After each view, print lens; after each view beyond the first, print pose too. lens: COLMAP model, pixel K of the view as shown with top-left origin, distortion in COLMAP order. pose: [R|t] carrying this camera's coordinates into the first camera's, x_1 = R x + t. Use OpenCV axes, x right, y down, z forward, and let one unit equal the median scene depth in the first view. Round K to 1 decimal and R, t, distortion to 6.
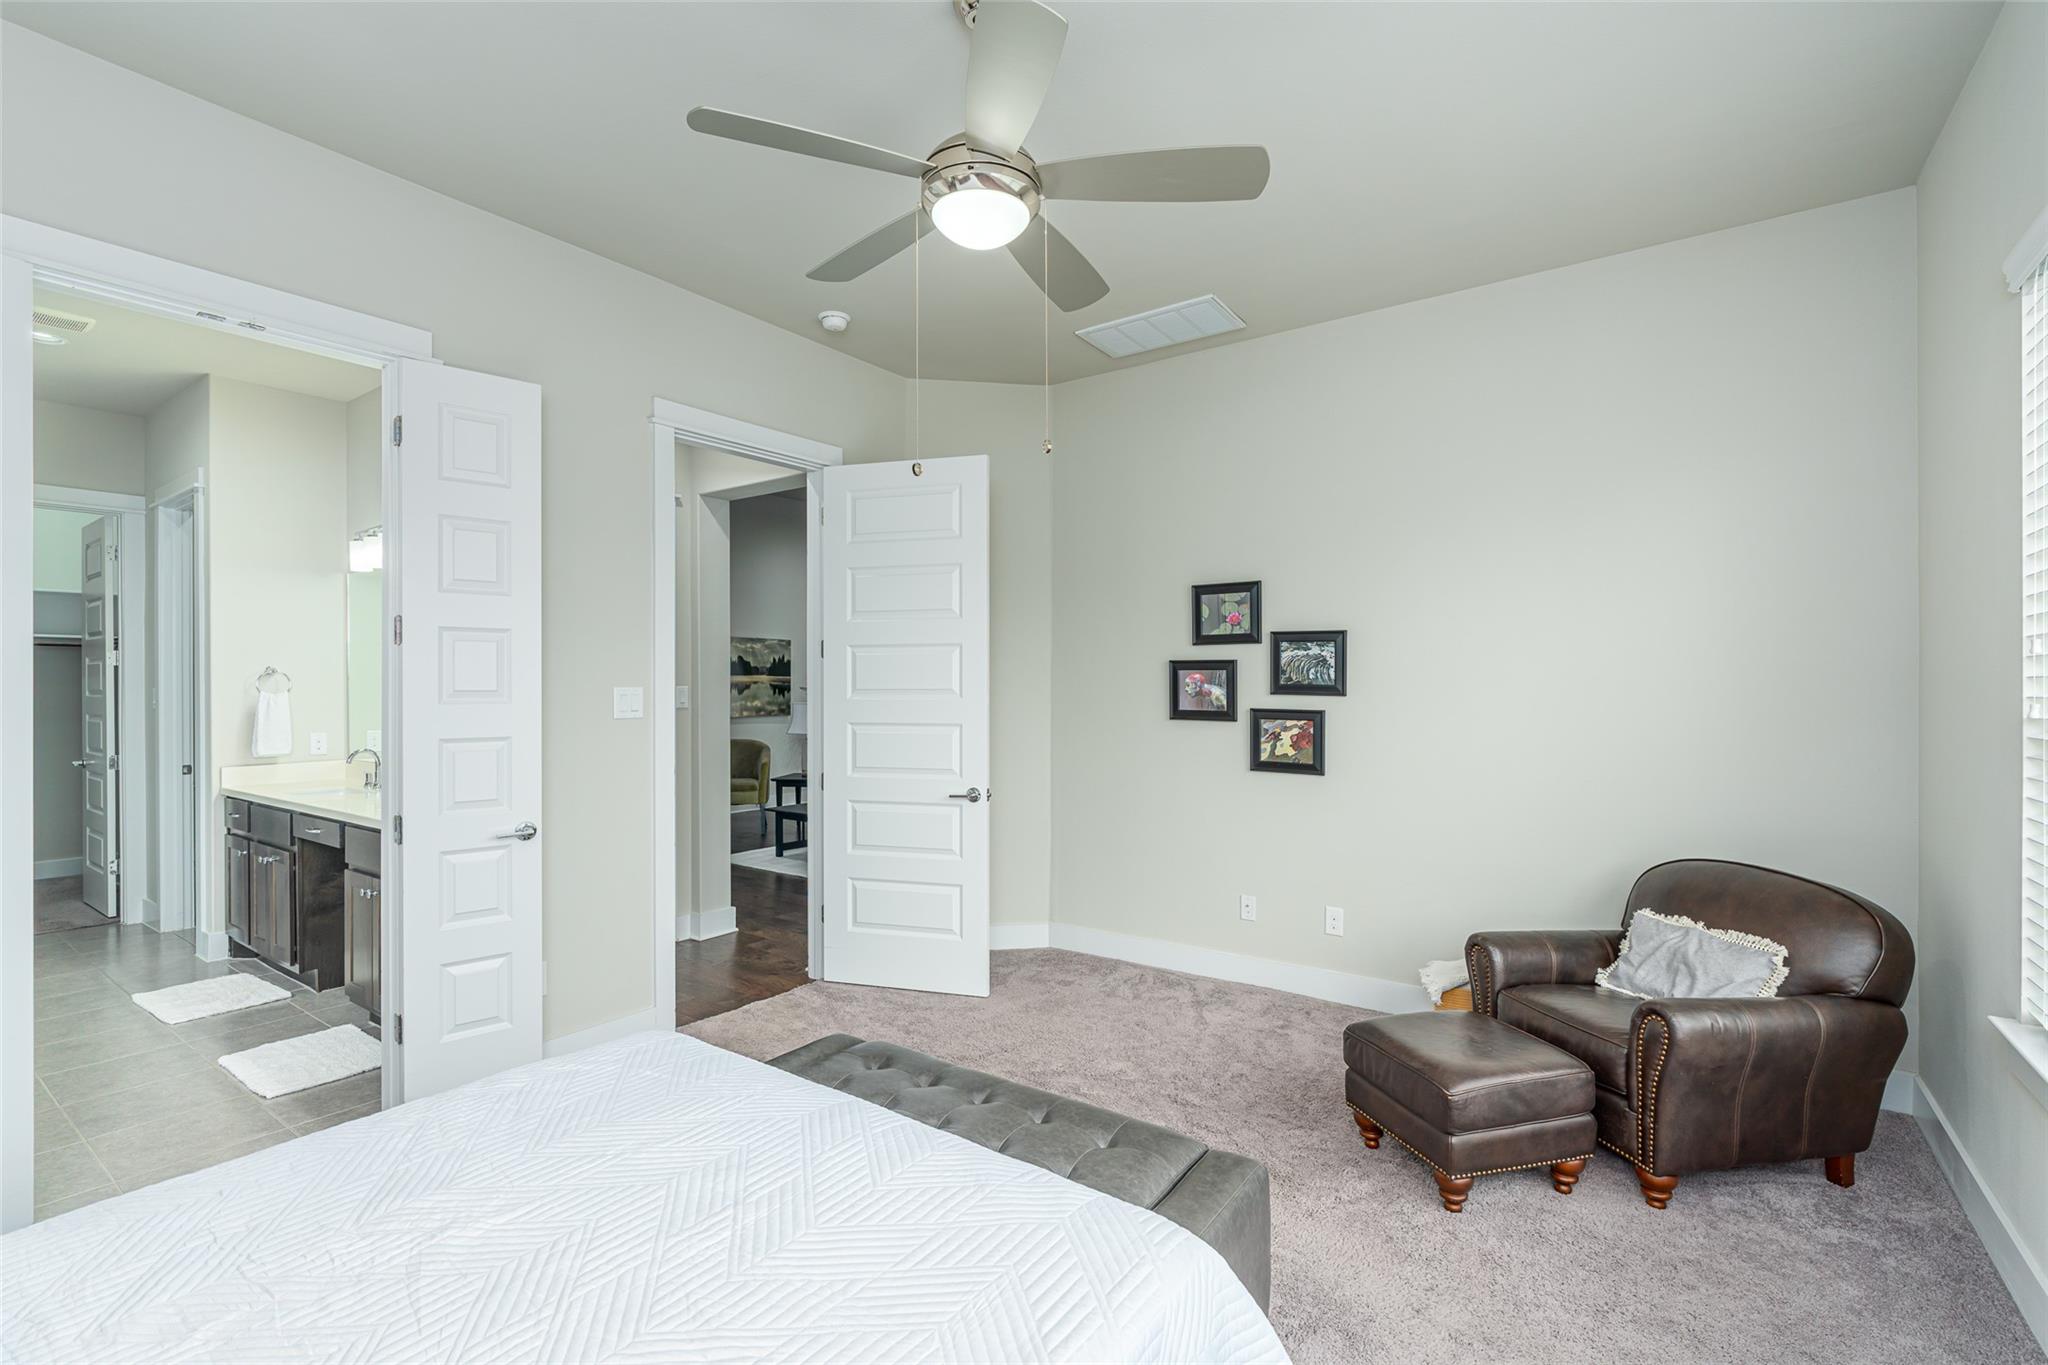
lens RADIAL K [[929.4, 0, 1007.6], [0, 929.4, 690.7], [0, 0, 1]] dist [-0.005857, 0.001382]
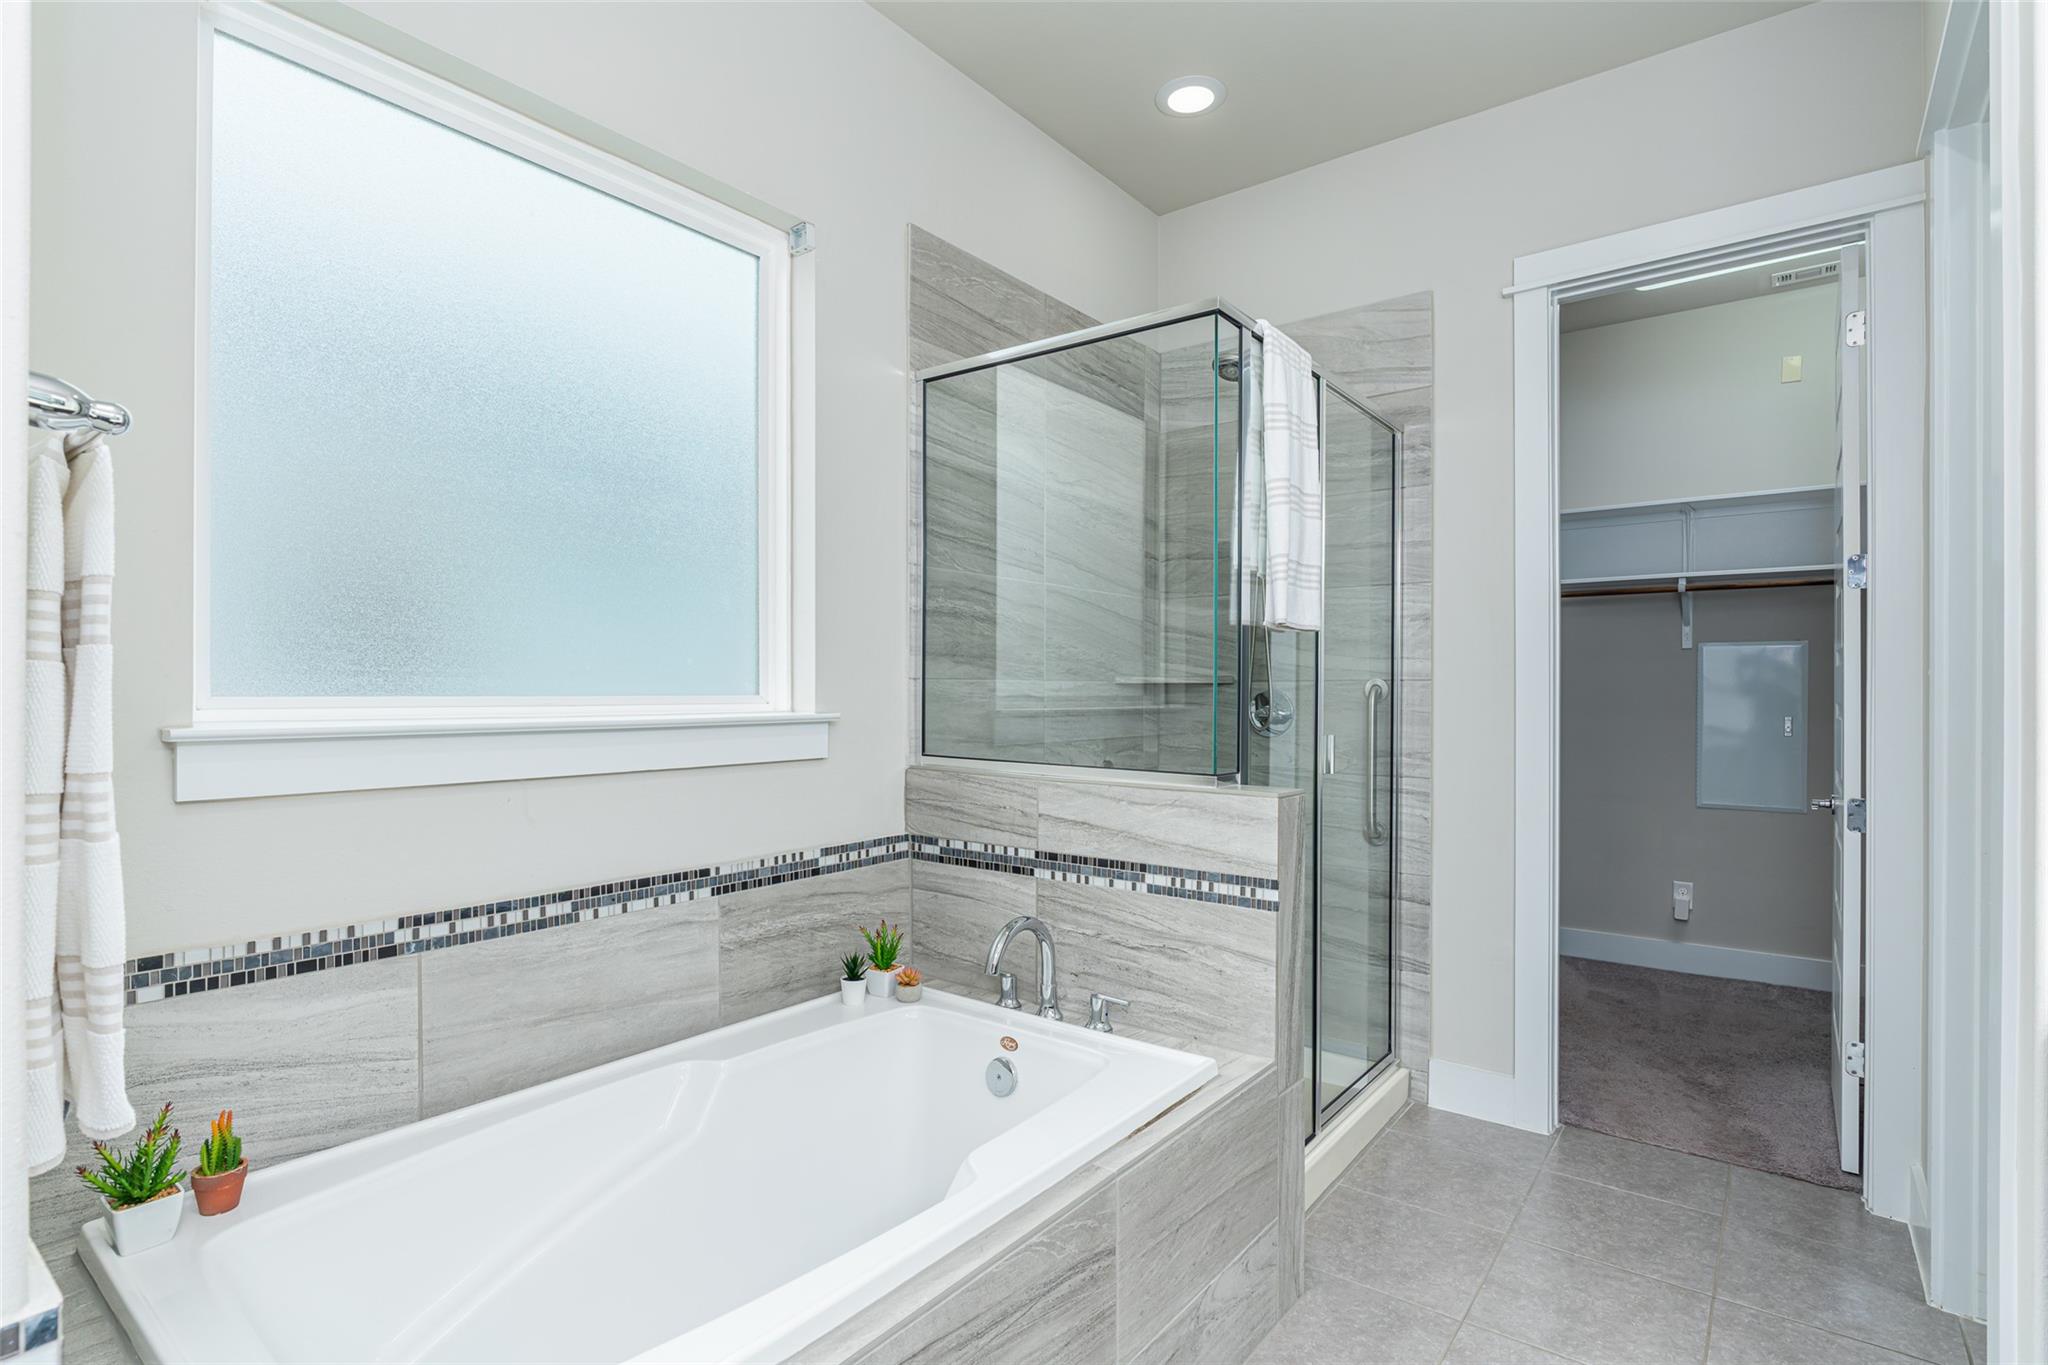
lens RADIAL K [[997.3, 0, 1038.8], [0, 997.3, 691.9], [0, 0, 1]] dist [-0.016739, 0.001547]
pose [[-0.020067, -0.001146, -0.999798, -0.520940], [-0.001417, 0.999998, -0.001118, 0.022747], [0.999798, 0.001394, -0.020069, 0.654419]]
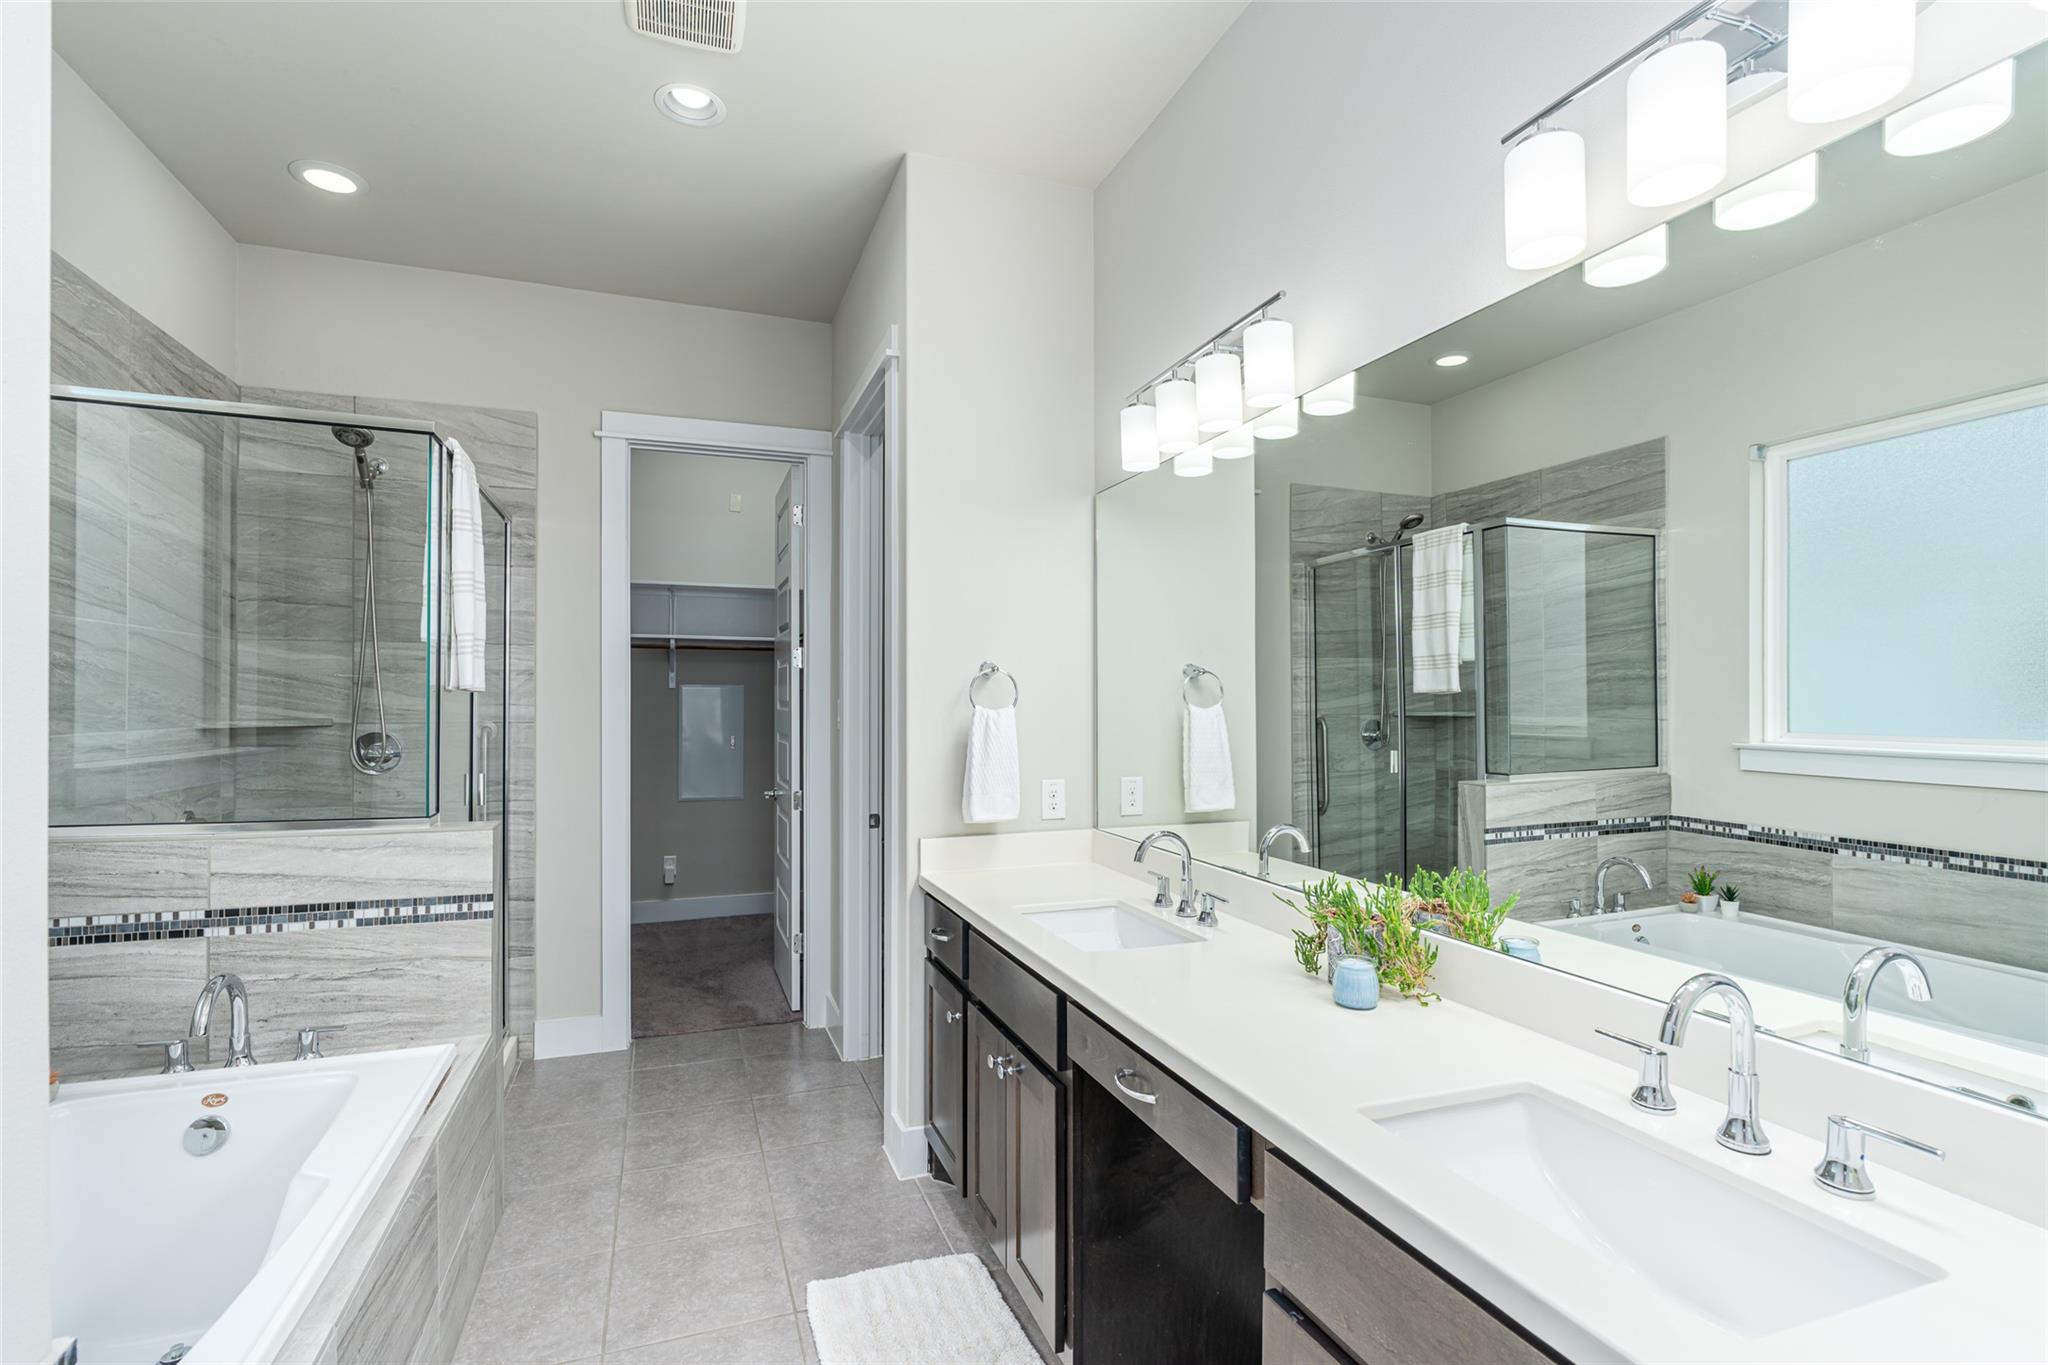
lens RADIAL K [[929.4, 0, 1016.0], [0, 929.4, 693.1], [0, 0, 1]] dist [-0.005857, 0.001382]
pose [[0.839621, -0.000225, -0.543173, -0.437328], [-0.004822, 0.999957, -0.007868, -0.002462], [0.543152, 0.009225, 0.839584, 0.493410]]
